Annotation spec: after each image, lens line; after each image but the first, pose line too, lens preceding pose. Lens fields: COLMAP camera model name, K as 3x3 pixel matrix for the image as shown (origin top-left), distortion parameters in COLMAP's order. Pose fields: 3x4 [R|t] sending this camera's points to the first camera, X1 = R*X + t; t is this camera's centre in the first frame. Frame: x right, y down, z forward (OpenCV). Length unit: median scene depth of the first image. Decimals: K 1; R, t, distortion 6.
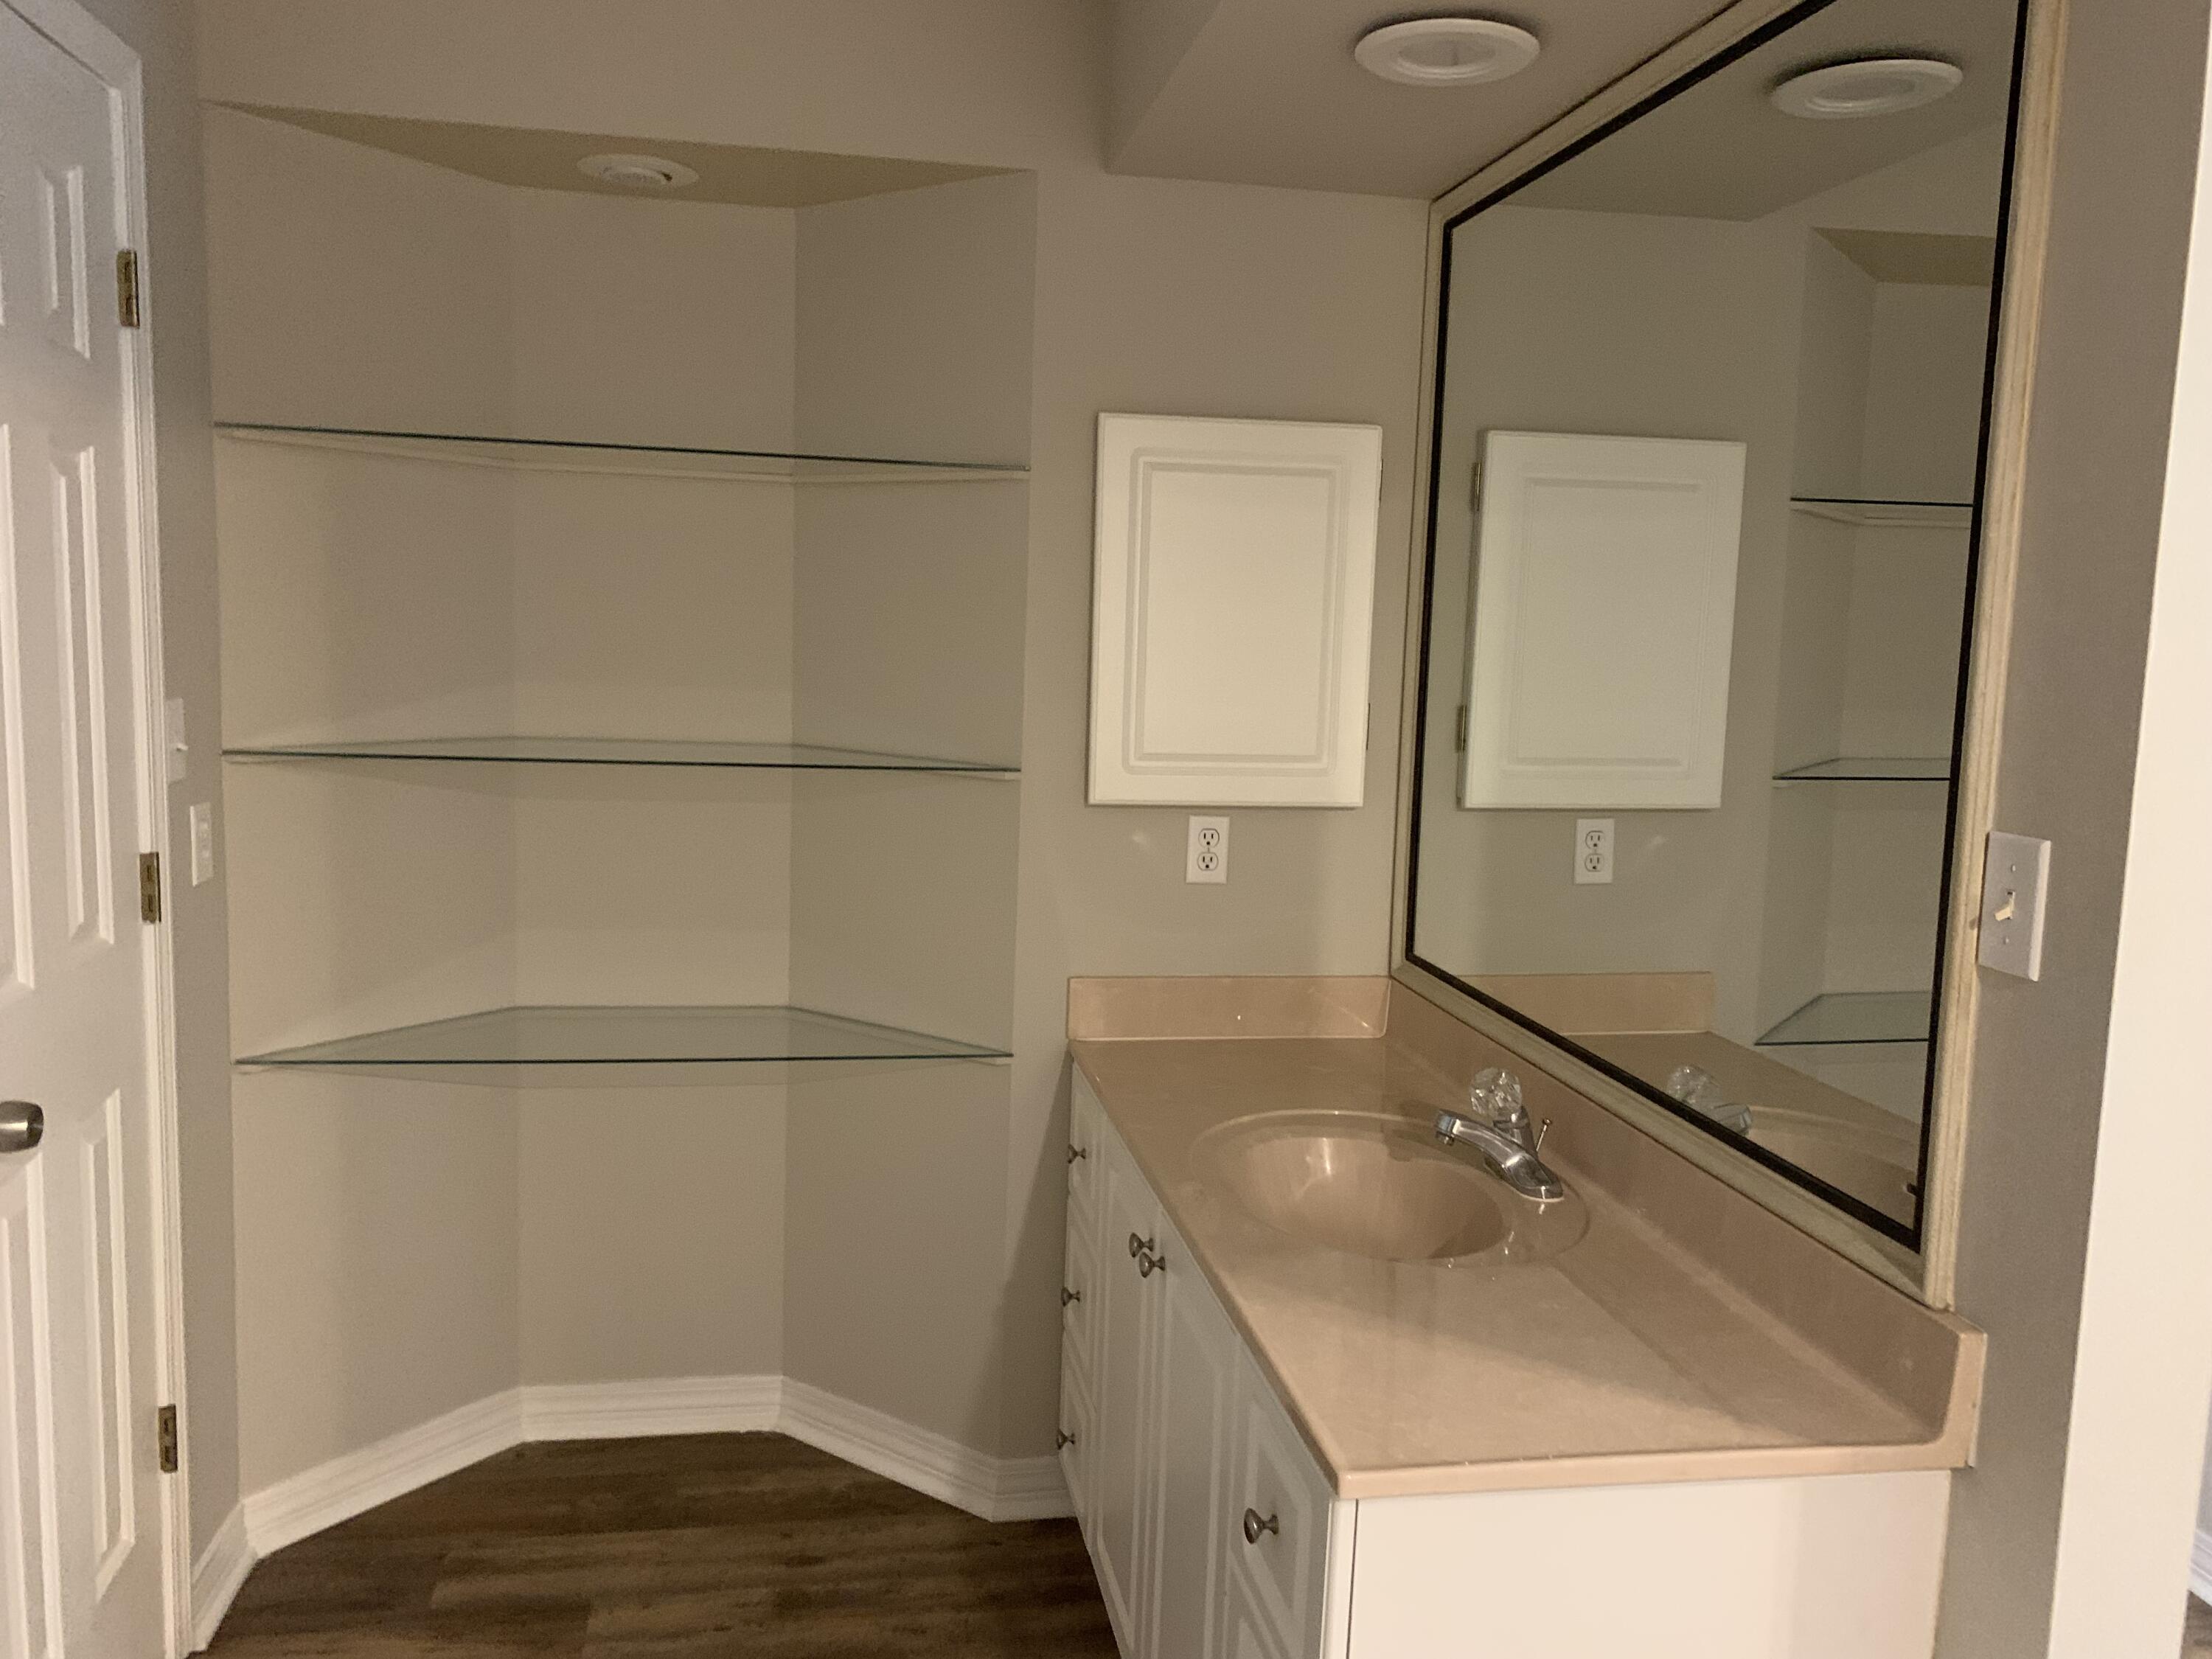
lens RADIAL K [[1665.3, 0, 1106.0], [0, 1665.3, 829.5], [0, 0, 1]] dist [0.034402, -0.048415]
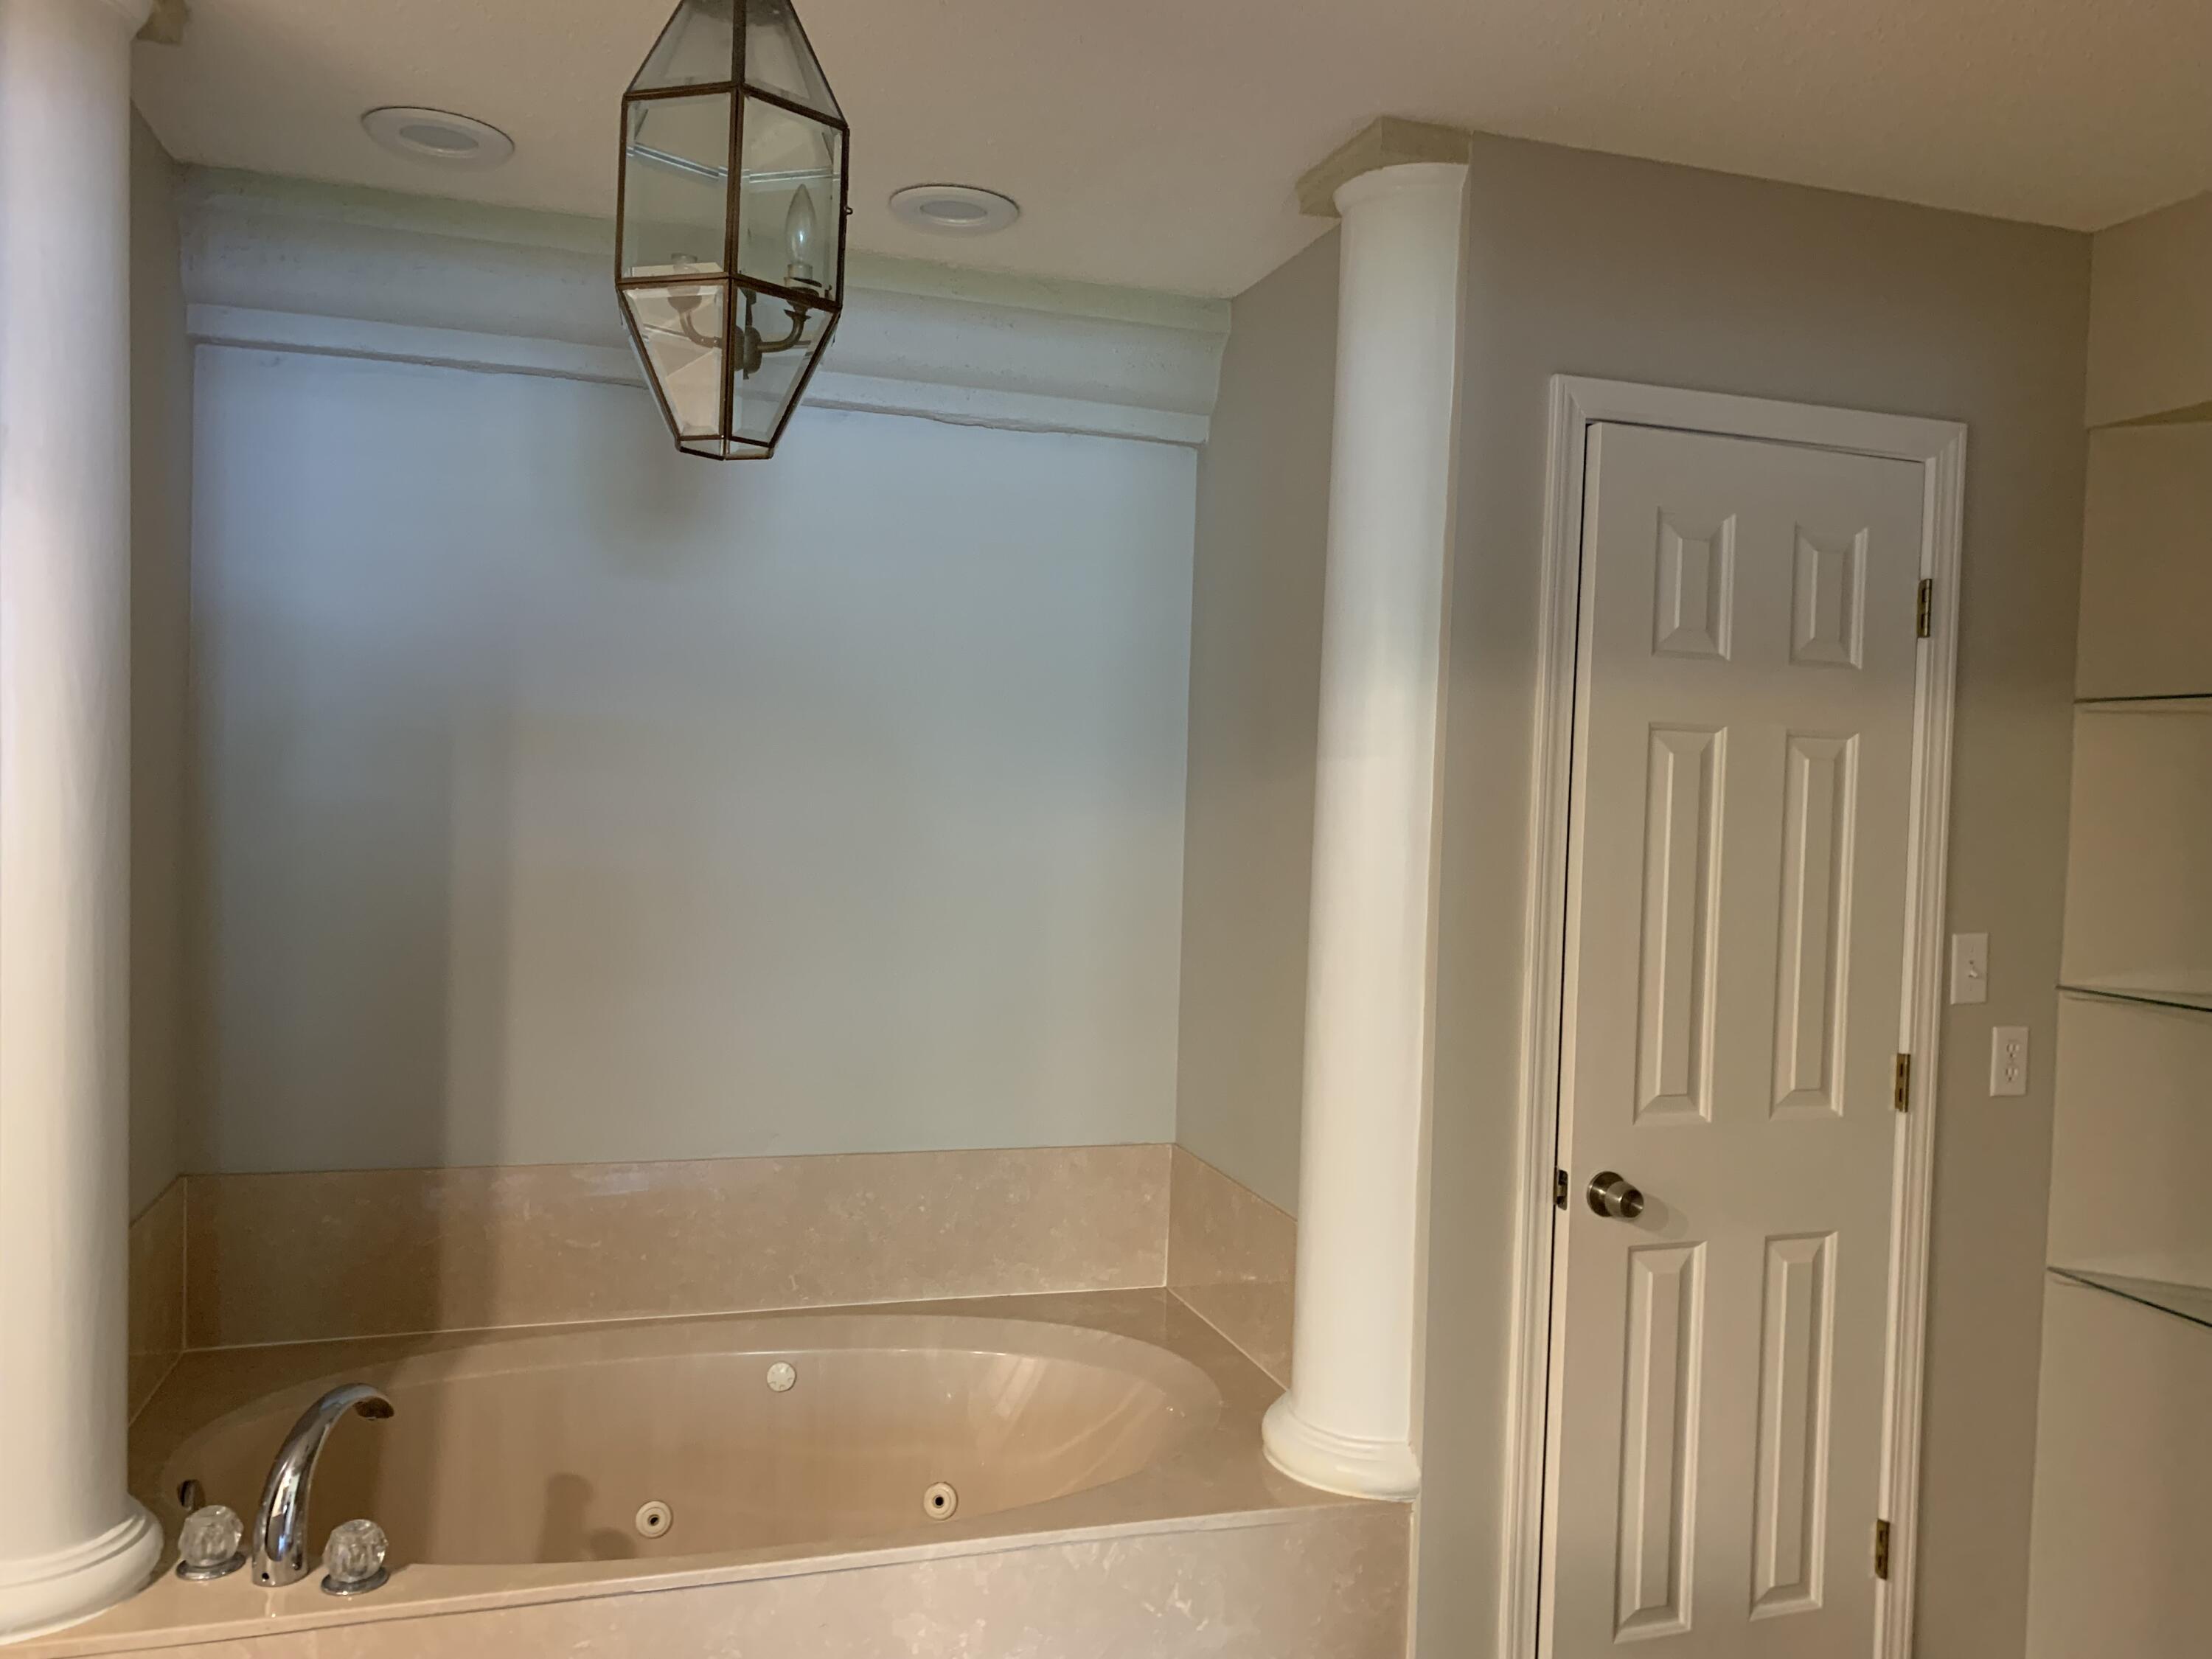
lens RADIAL K [[1665.3, 0, 1106.0], [0, 1665.3, 829.5], [0, 0, 1]] dist [0.034402, -0.048415]
pose [[0.129050, -0.000023, -0.991638, 0.547375], [-0.152988, 0.988027, -0.019932, -0.032761], [0.979766, 0.154281, 0.127501, 0.229017]]
